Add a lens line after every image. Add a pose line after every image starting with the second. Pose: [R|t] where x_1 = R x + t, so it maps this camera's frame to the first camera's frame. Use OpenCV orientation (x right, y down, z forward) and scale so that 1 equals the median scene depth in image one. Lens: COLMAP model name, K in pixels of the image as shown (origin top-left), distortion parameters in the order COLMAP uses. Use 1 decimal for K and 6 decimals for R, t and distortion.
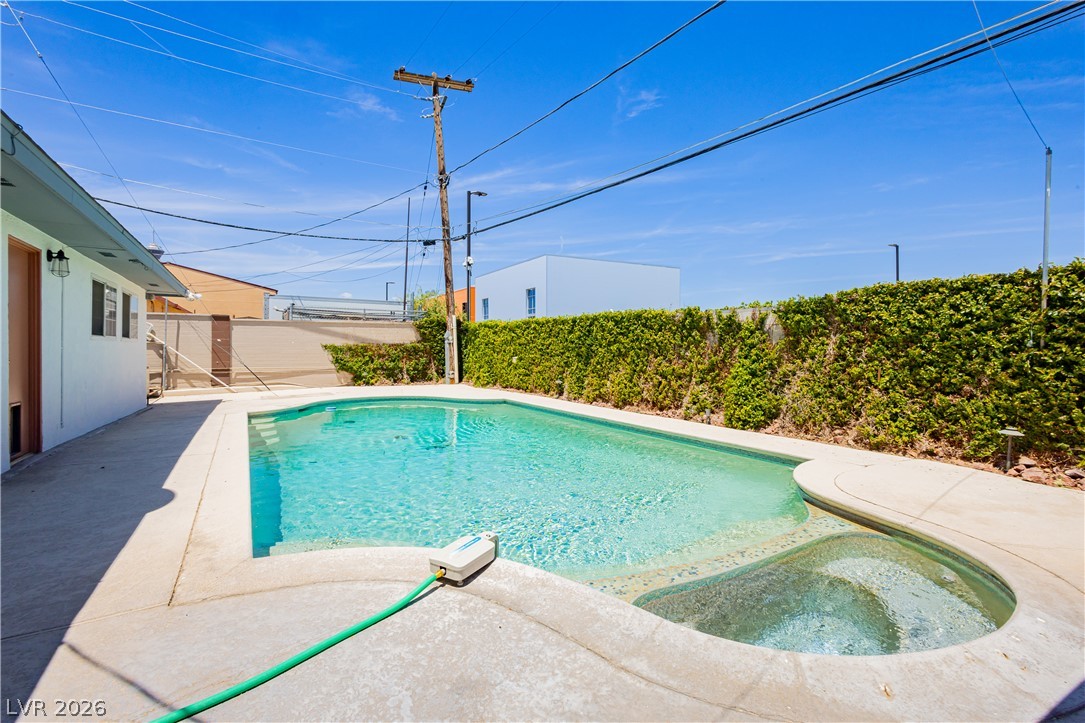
lens RADIAL K [[497.6, 0, 538.6], [0, 497.6, 361.2], [0, 0, 1]] dist [0.003776, 0.000421]
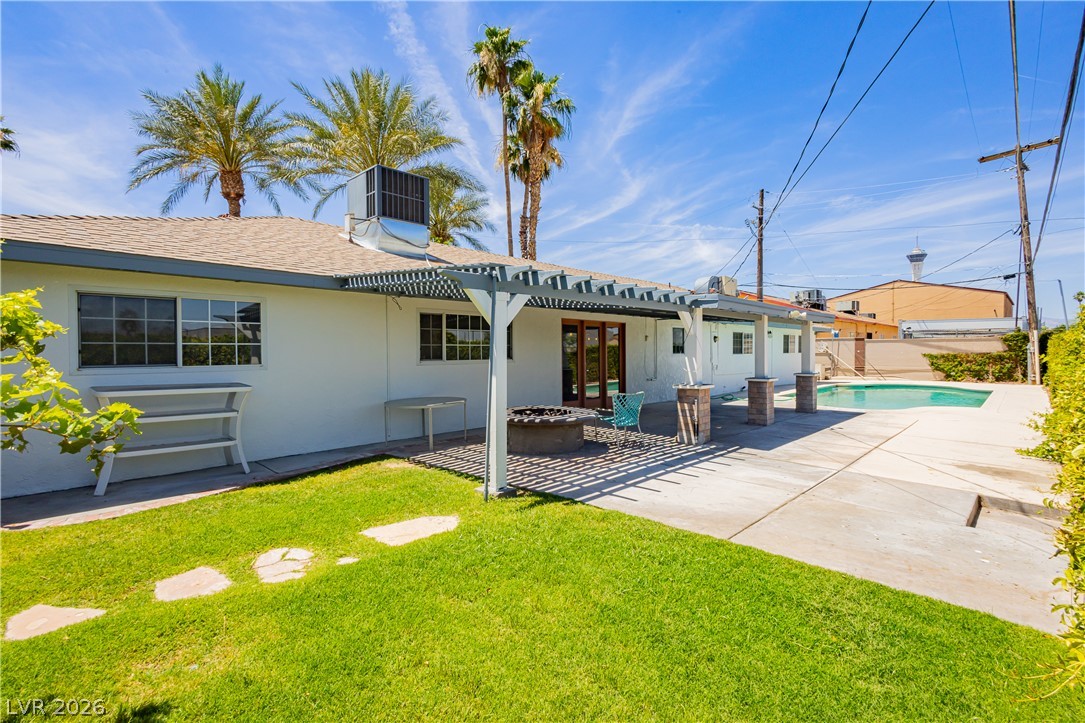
lens RADIAL K [[502.5, 0, 542.8], [0, 502.5, 344.1], [0, 0, 1]] dist [0.002103, -0.000150]
pose [[0.256245, -0.013557, -0.966517, 0.756434], [-0.019415, 0.999628, -0.019168, -0.009018], [0.966417, 0.023677, 0.255886, -0.540266]]
